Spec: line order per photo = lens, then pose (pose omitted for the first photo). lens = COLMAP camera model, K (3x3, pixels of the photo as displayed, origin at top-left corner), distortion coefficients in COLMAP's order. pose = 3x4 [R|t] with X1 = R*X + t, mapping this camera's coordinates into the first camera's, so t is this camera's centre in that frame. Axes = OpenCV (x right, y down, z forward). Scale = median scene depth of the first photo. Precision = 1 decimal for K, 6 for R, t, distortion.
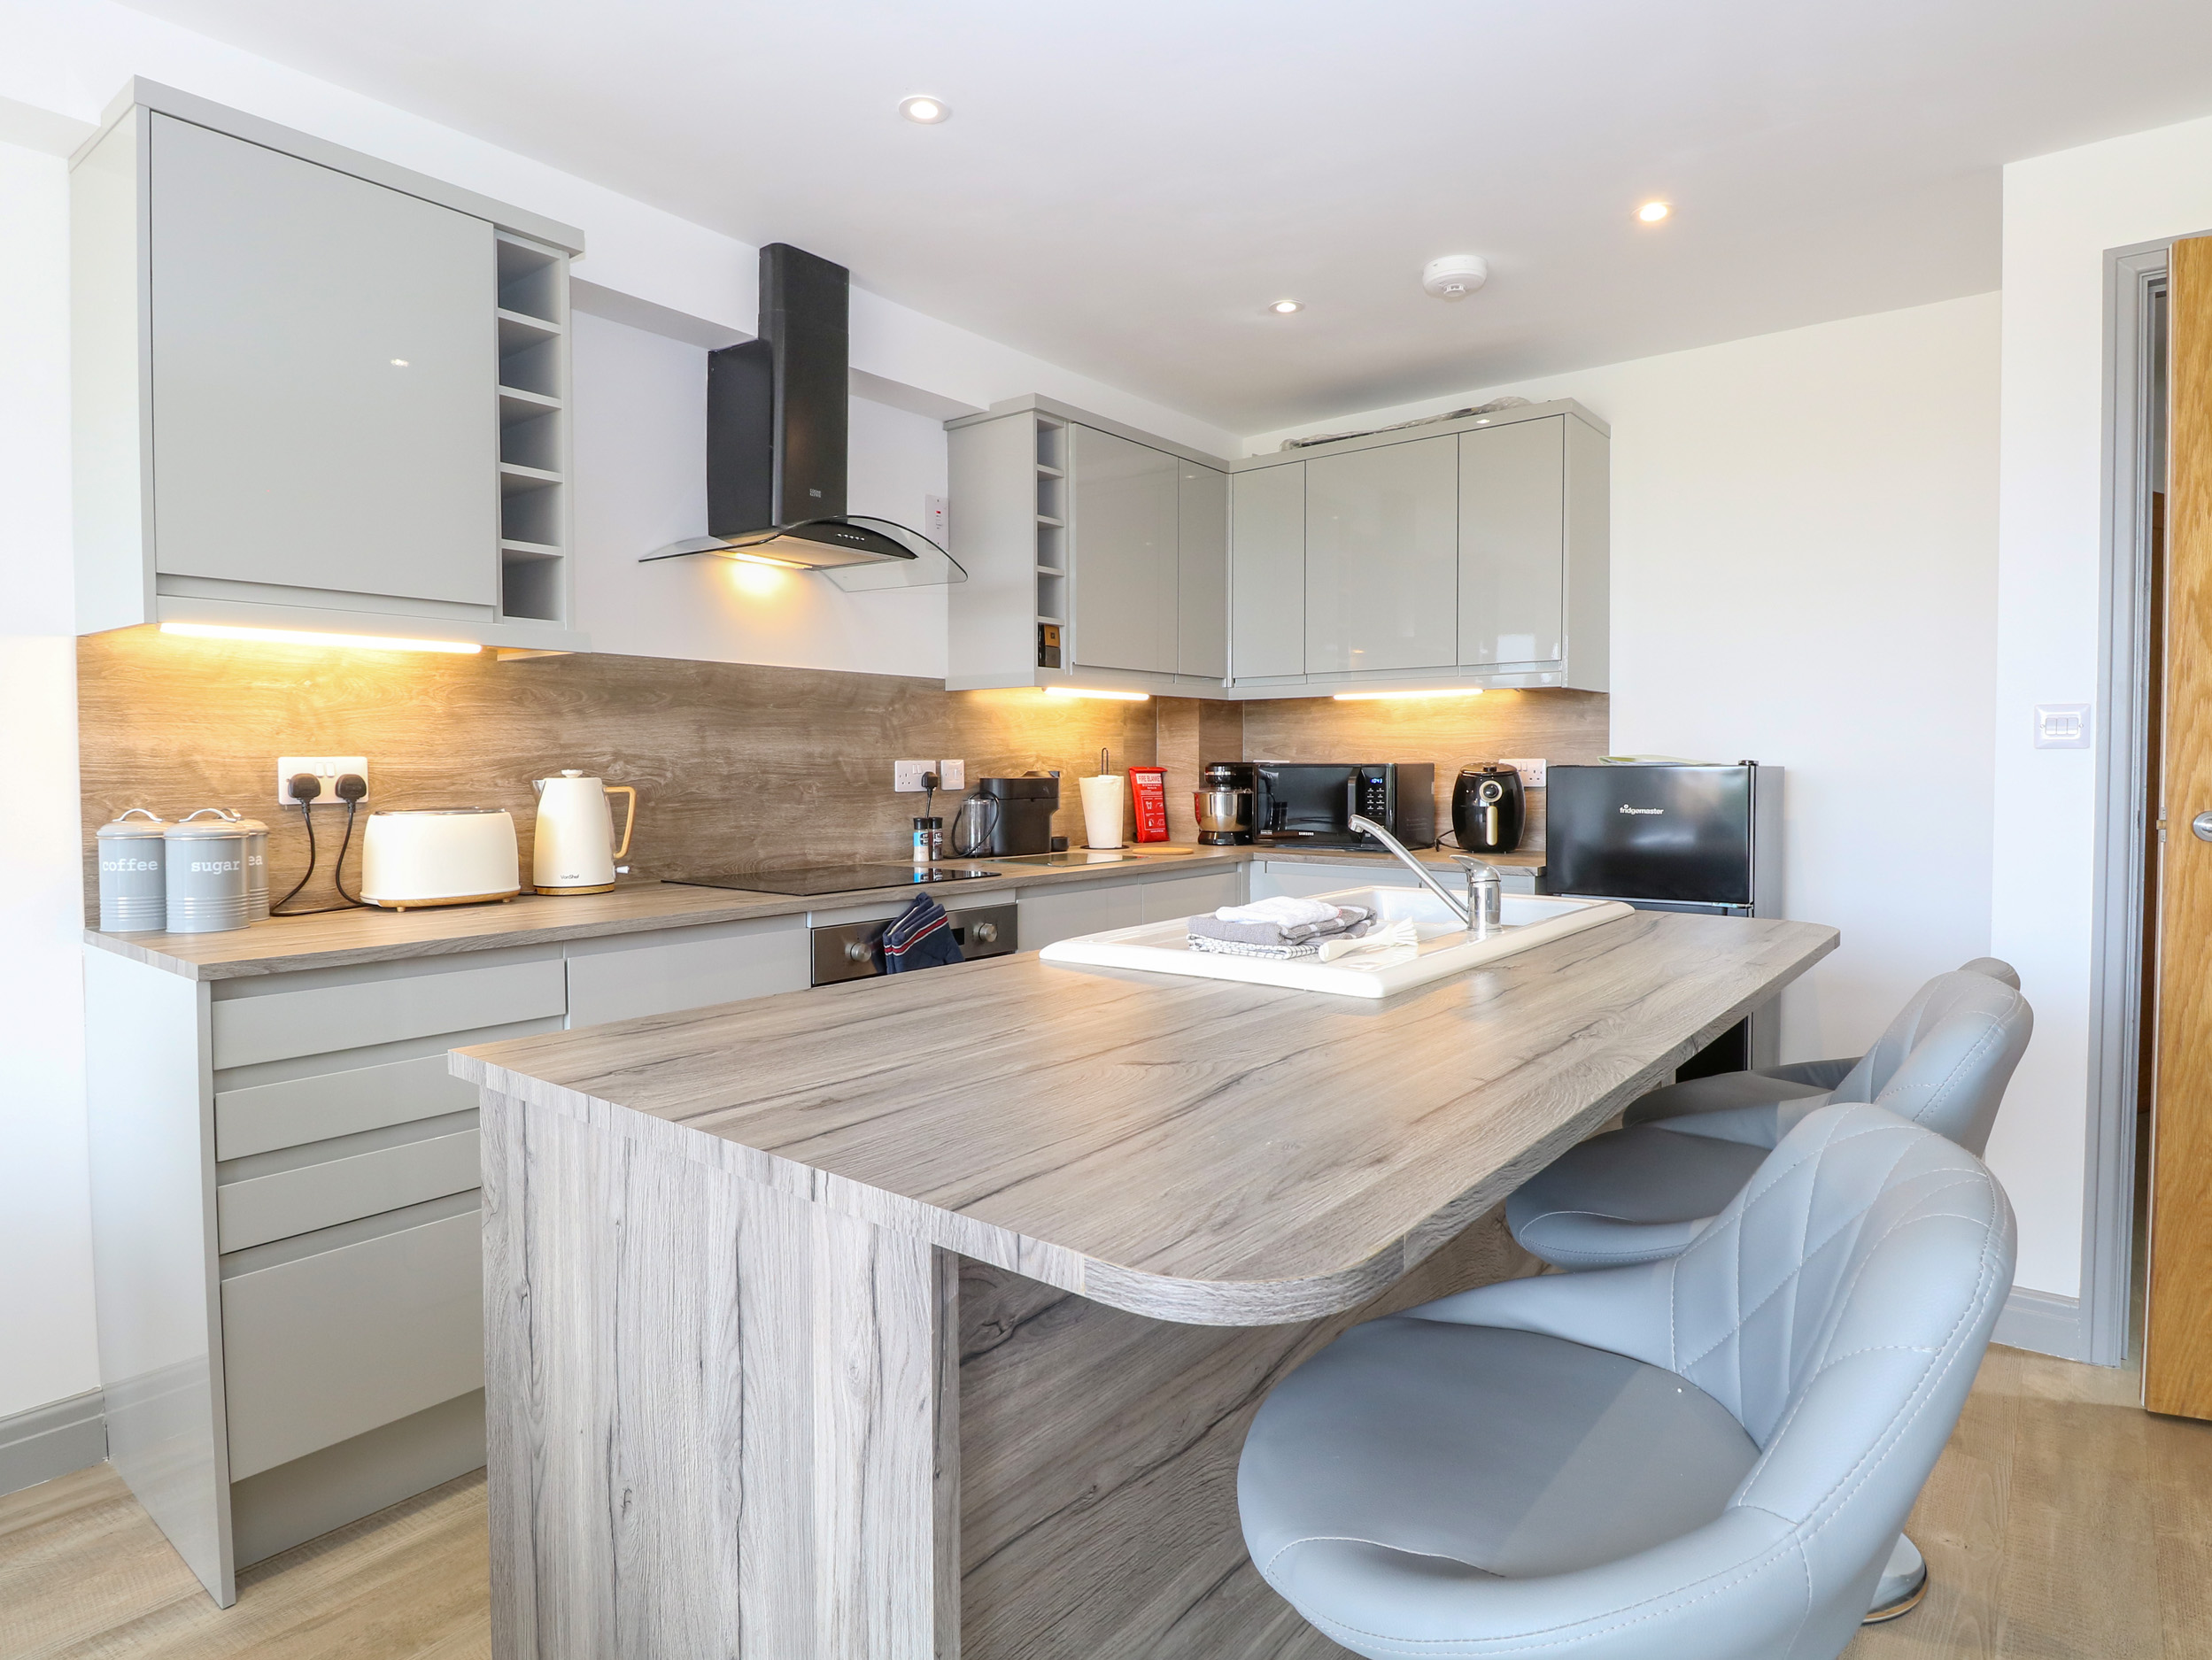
lens RADIAL K [[1204.2, 0, 1107.9], [0, 1204.2, 803.6], [0, 0, 1]] dist [0.004239, -0.016043]
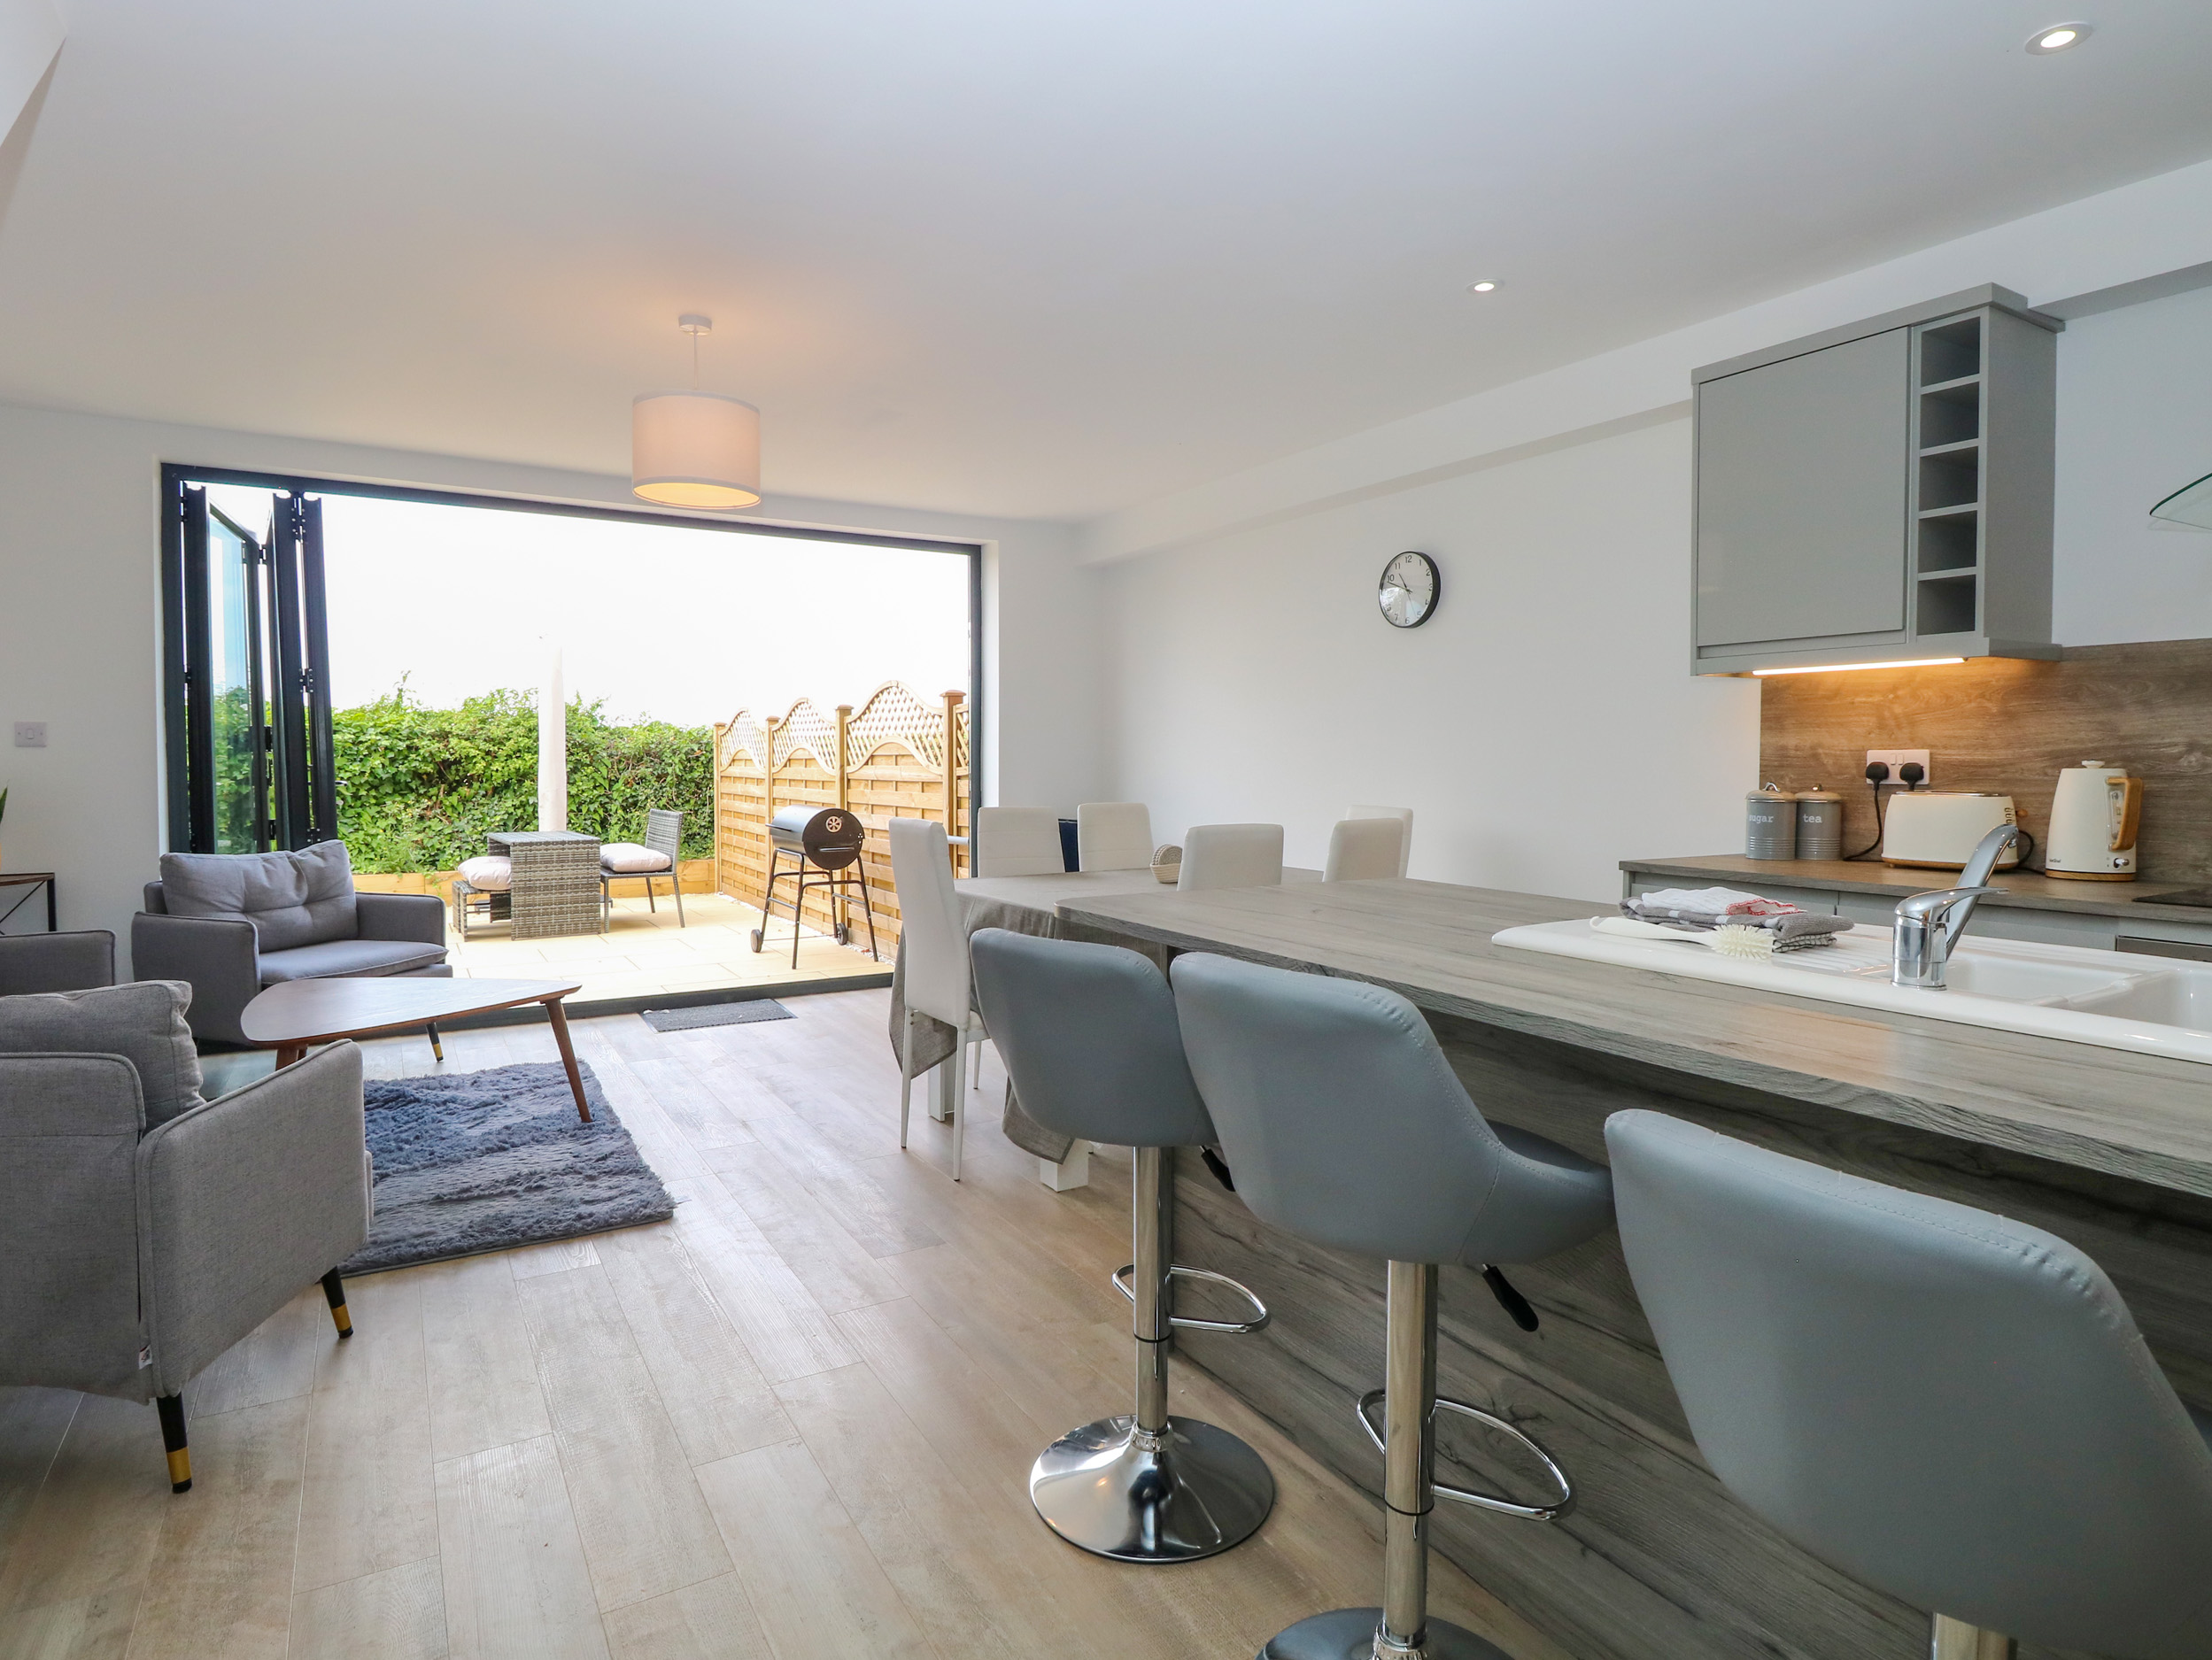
lens RADIAL K [[1204.2, 0, 1107.9], [0, 1204.2, 803.6], [0, 0, 1]] dist [0.004239, -0.016043]
pose [[-0.342106, 0.037344, -0.938919, 0.754604], [-0.031656, 0.998185, 0.051236, -0.015992], [0.939128, 0.047250, -0.340303, 0.514409]]
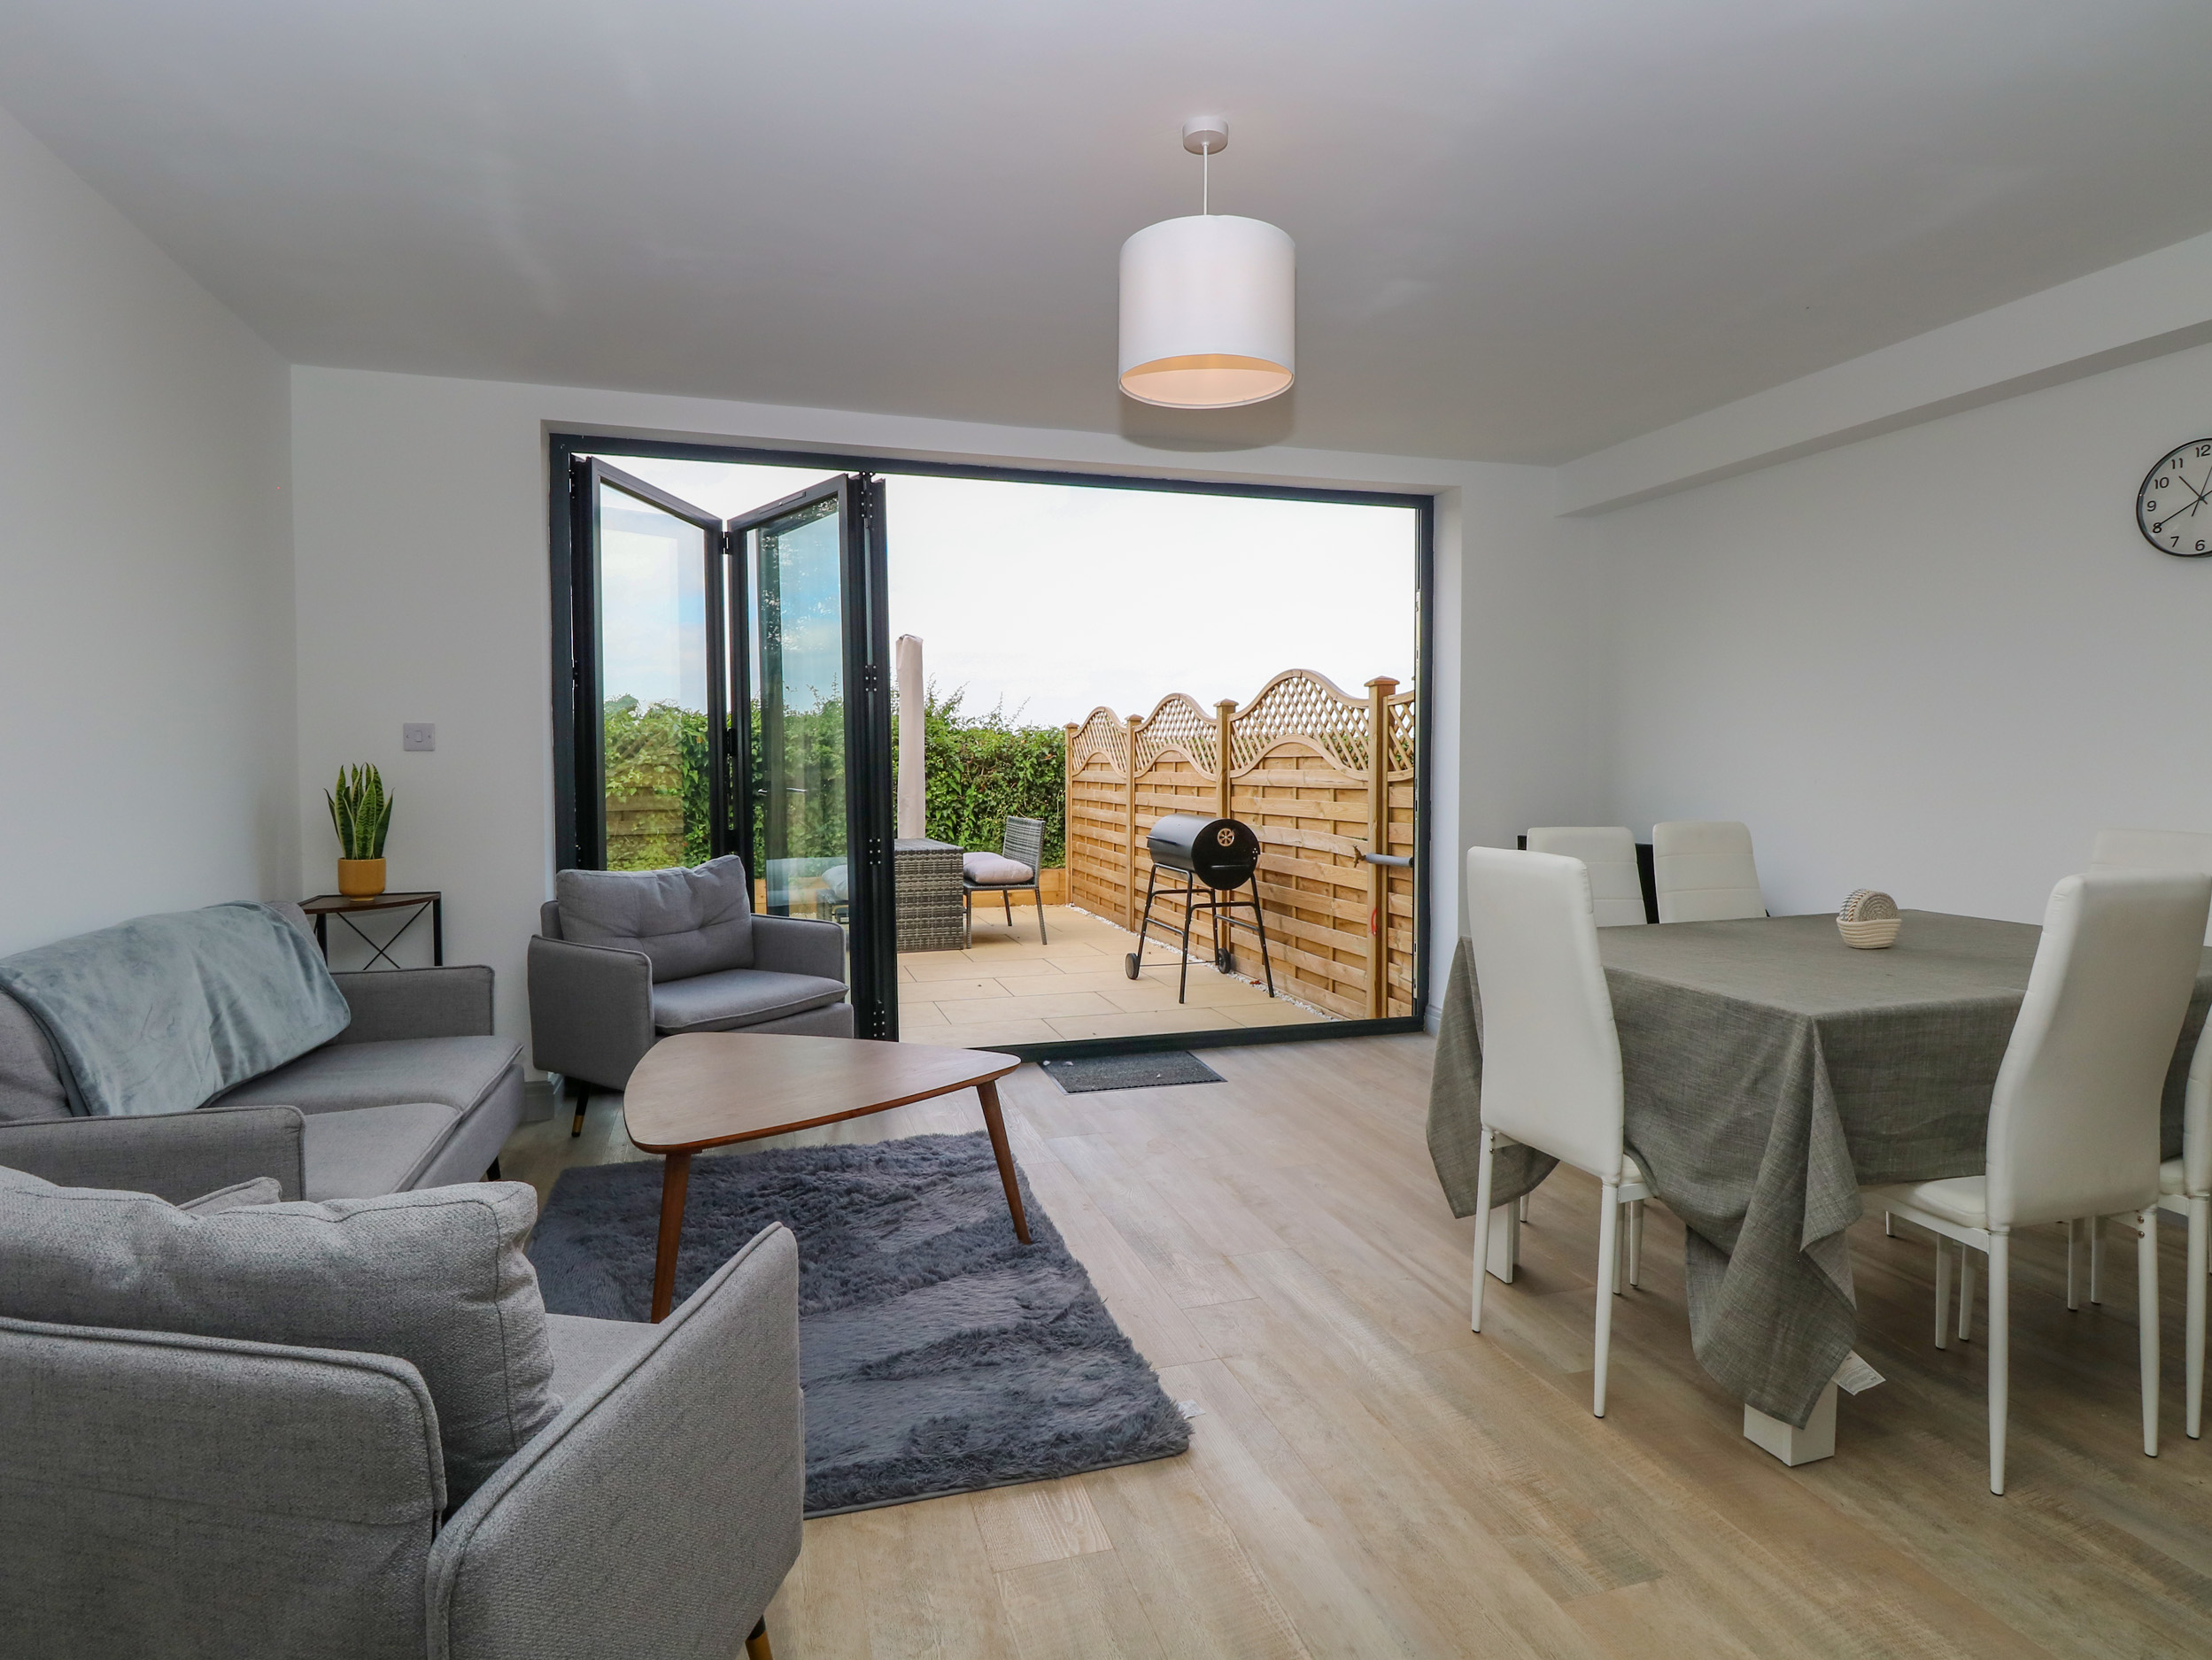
lens RADIAL K [[1204.2, 0, 1107.9], [0, 1204.2, 803.6], [0, 0, 1]] dist [0.004239, -0.016043]
pose [[-0.560948, 0.032952, -0.827195, 0.493911], [-0.023023, 0.998200, 0.055377, -0.001757], [0.827531, 0.050108, -0.559179, 0.134754]]
